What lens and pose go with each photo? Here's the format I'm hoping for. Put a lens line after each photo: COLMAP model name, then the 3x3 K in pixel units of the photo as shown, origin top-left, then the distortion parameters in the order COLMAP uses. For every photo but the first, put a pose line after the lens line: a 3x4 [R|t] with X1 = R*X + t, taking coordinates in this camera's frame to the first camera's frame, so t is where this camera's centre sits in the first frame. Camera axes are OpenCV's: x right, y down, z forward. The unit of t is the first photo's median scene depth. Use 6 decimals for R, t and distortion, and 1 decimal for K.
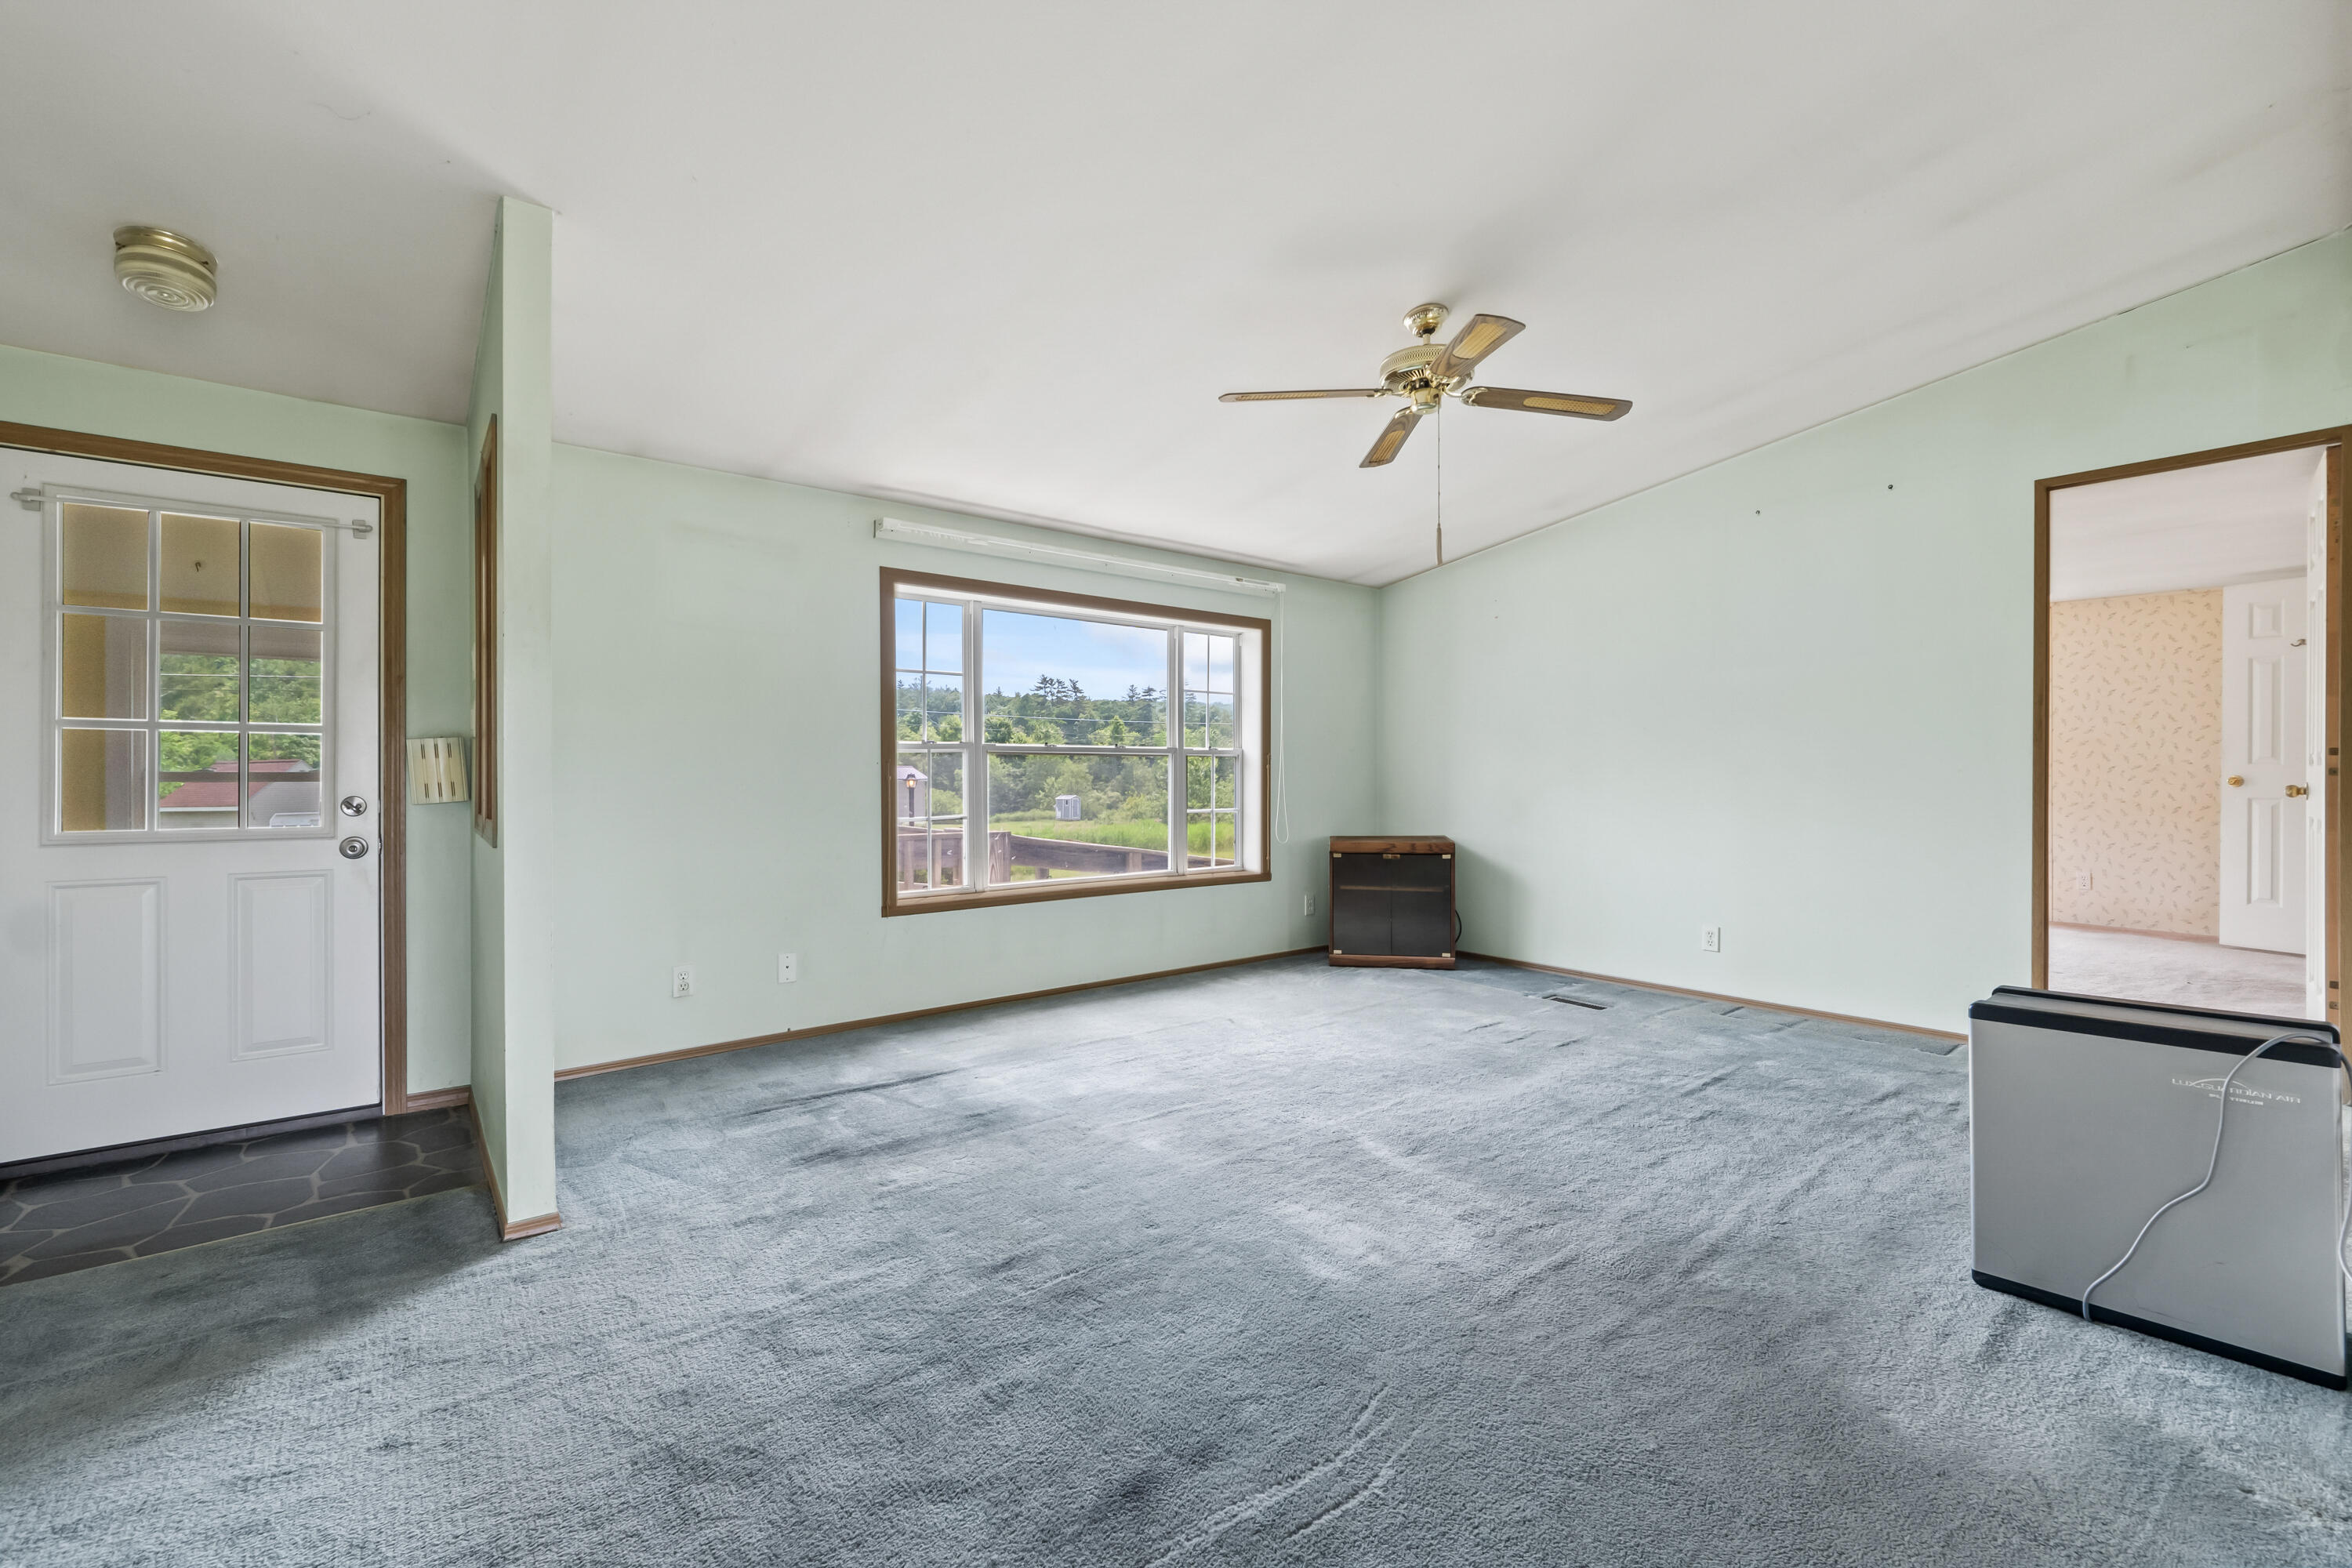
lens RADIAL K [[984.8, 0, 1169.5], [0, 984.8, 772.6], [0, 0, 1]] dist [0.000345, -0.005672]
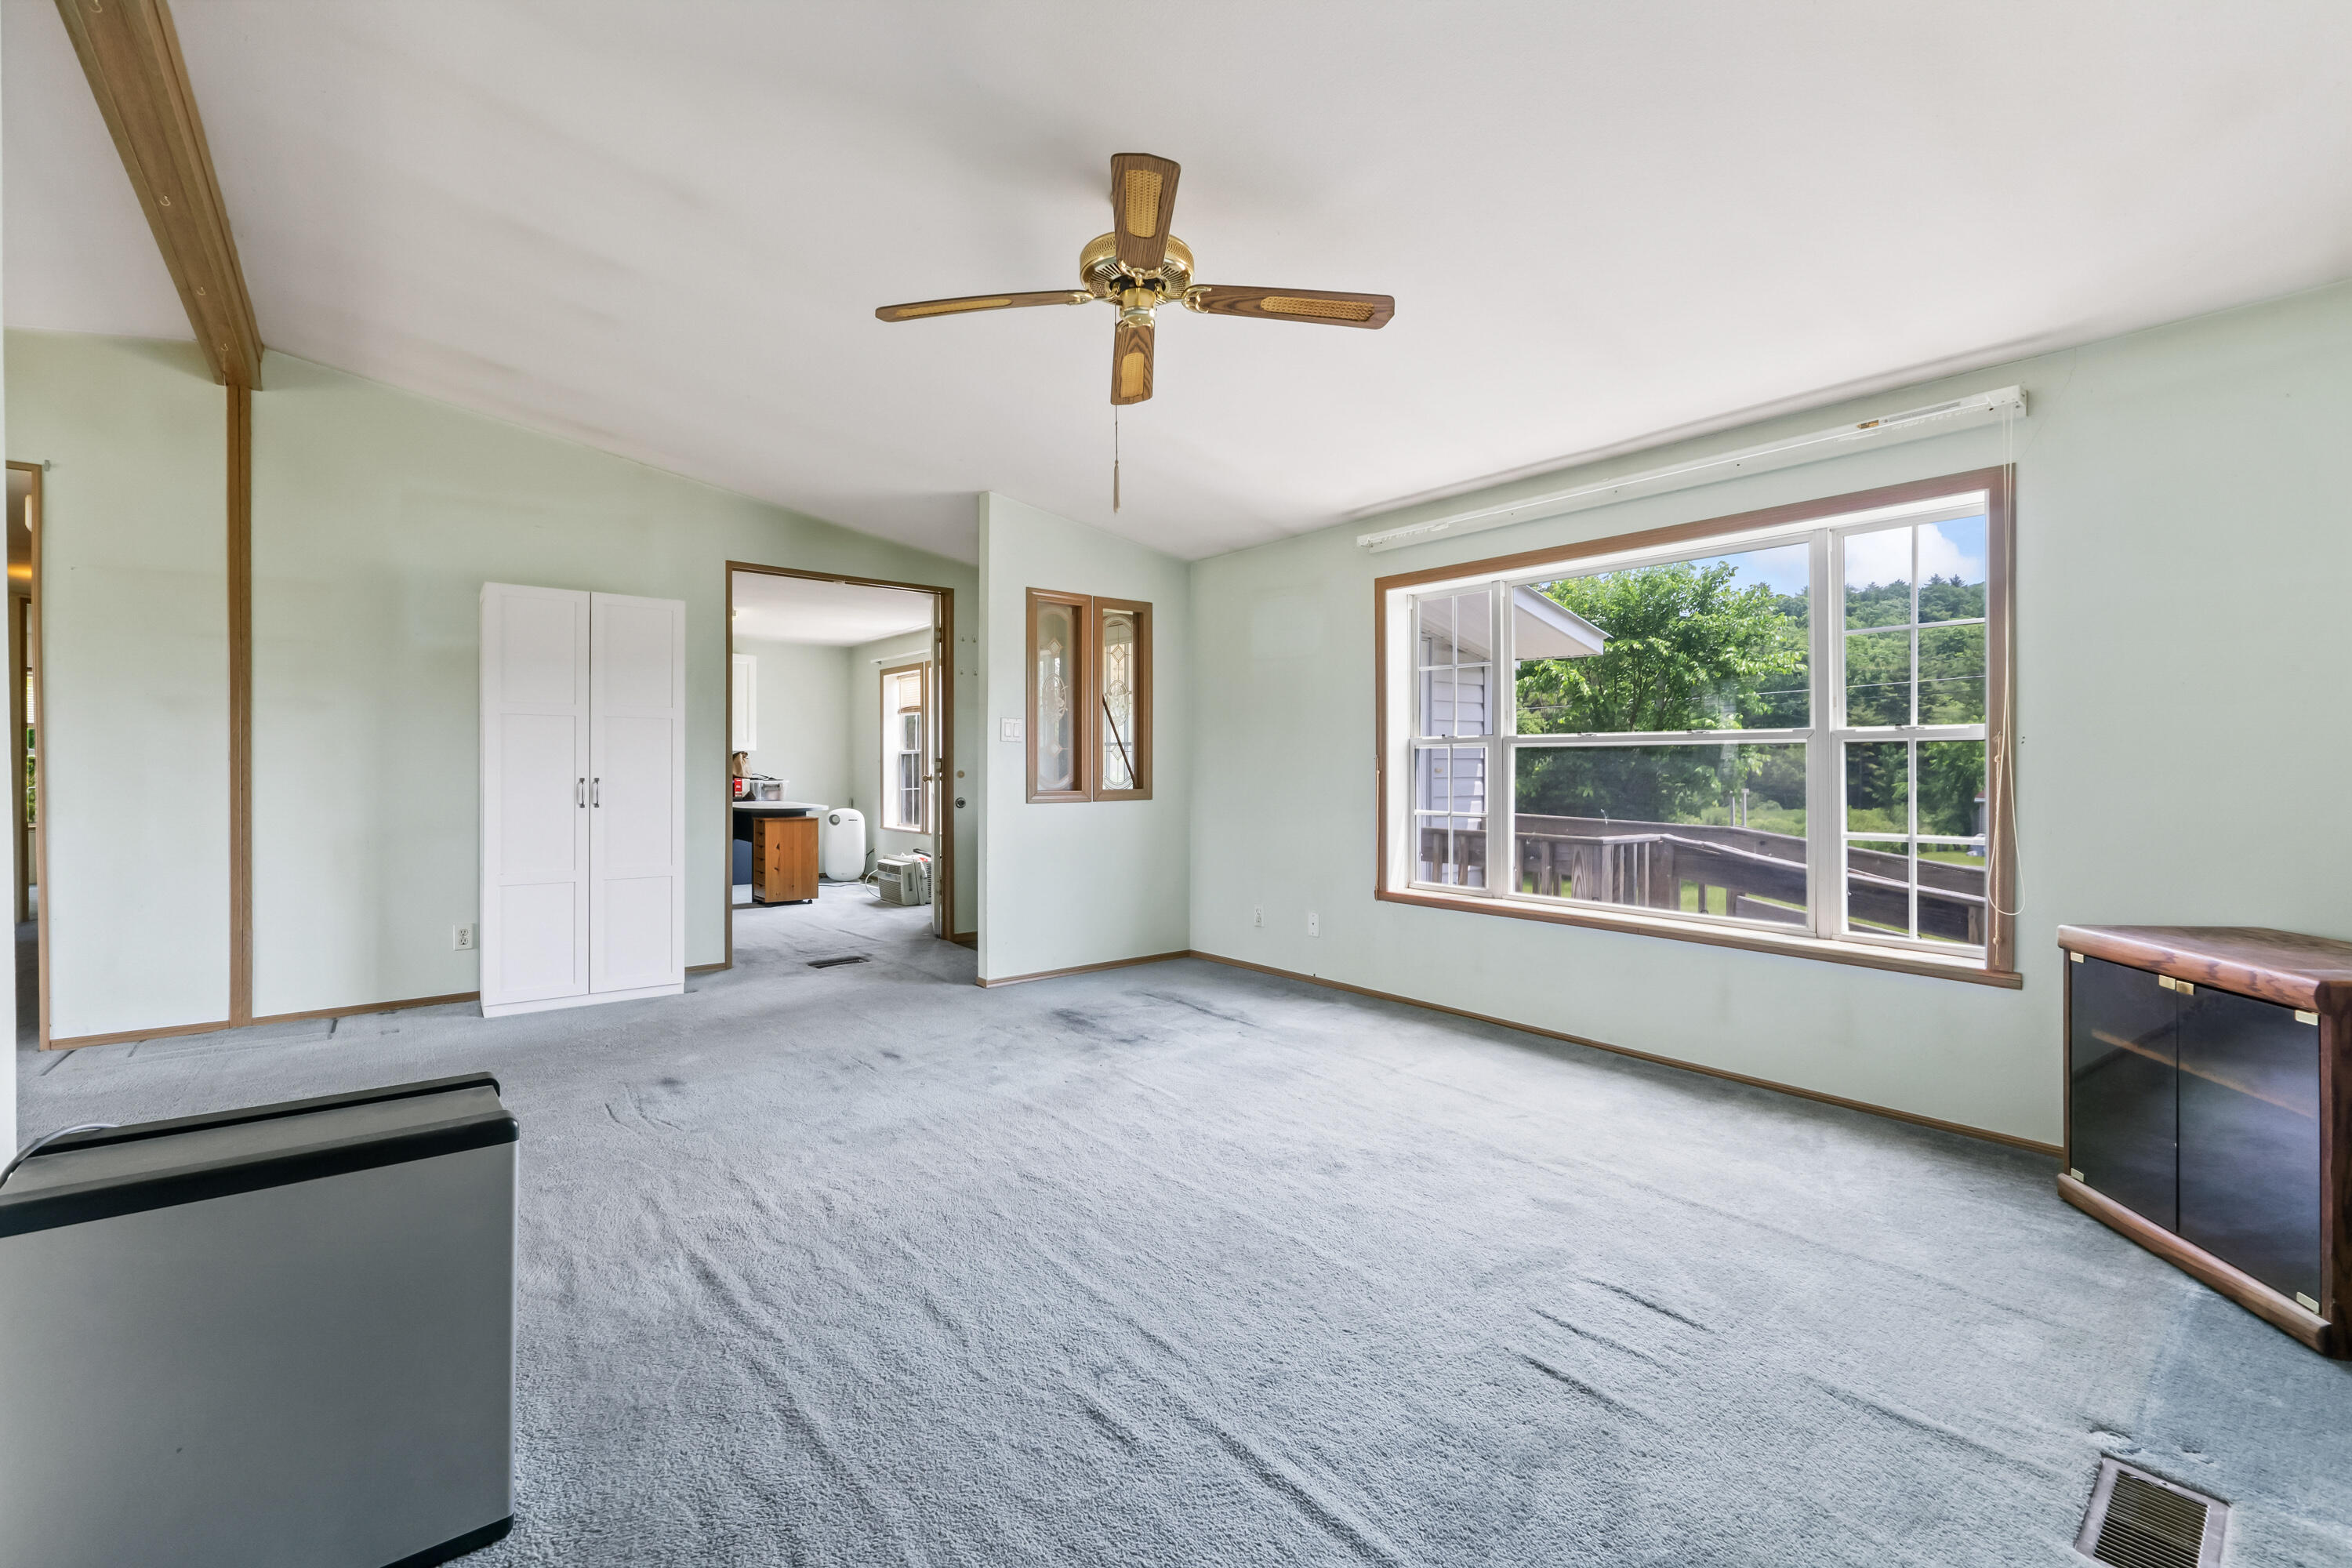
lens RADIAL K [[984.8, 0, 1168.9], [0, 984.8, 751.7], [0, 0, 1]] dist [-0.008792, -0.000597]
pose [[0.001993, -0.013355, -0.999909, 1.049731], [-0.005152, 0.999897, -0.013365, -0.000560], [0.999985, 0.005178, 0.001924, 1.010413]]
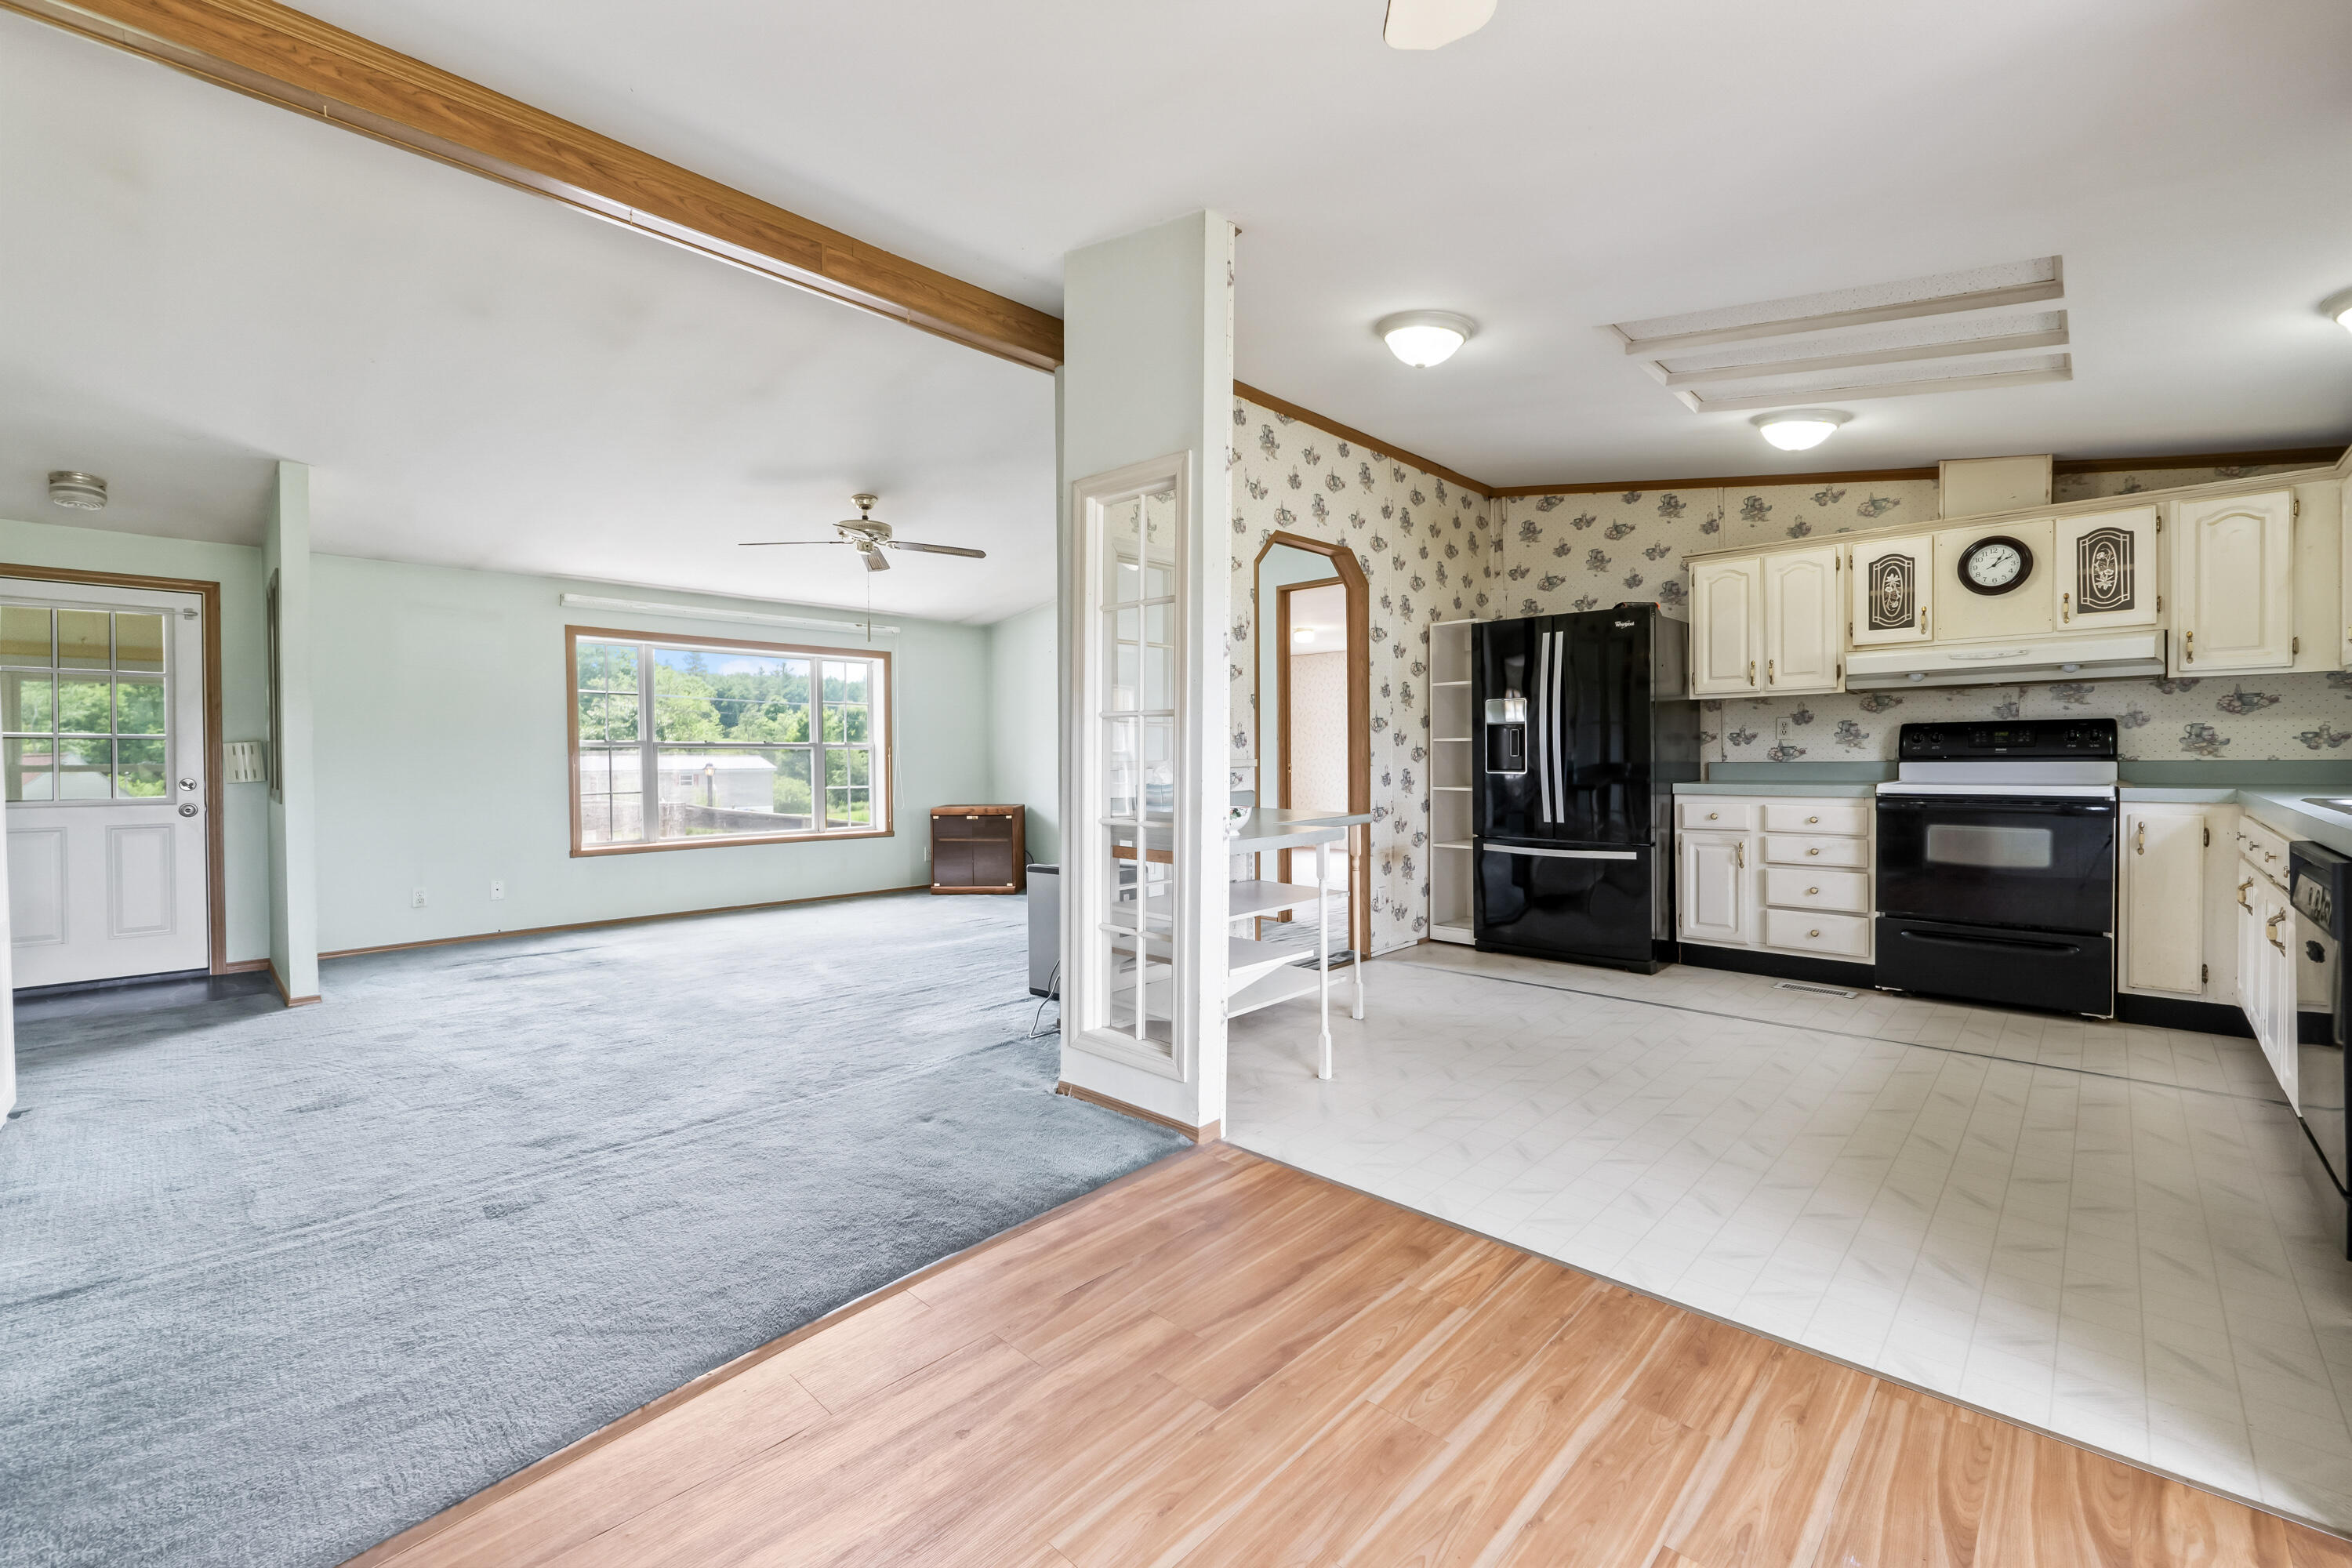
lens RADIAL K [[975.3, 0, 1171.0], [0, 975.3, 769.3], [0, 0, 1]] dist [-0.008272, -0.000335]
pose [[0.991488, -0.007235, 0.130000, 0.562005], [0.005968, 0.999931, 0.010131, 0.002320], [-0.130064, -0.009269, 0.991462, -0.777965]]
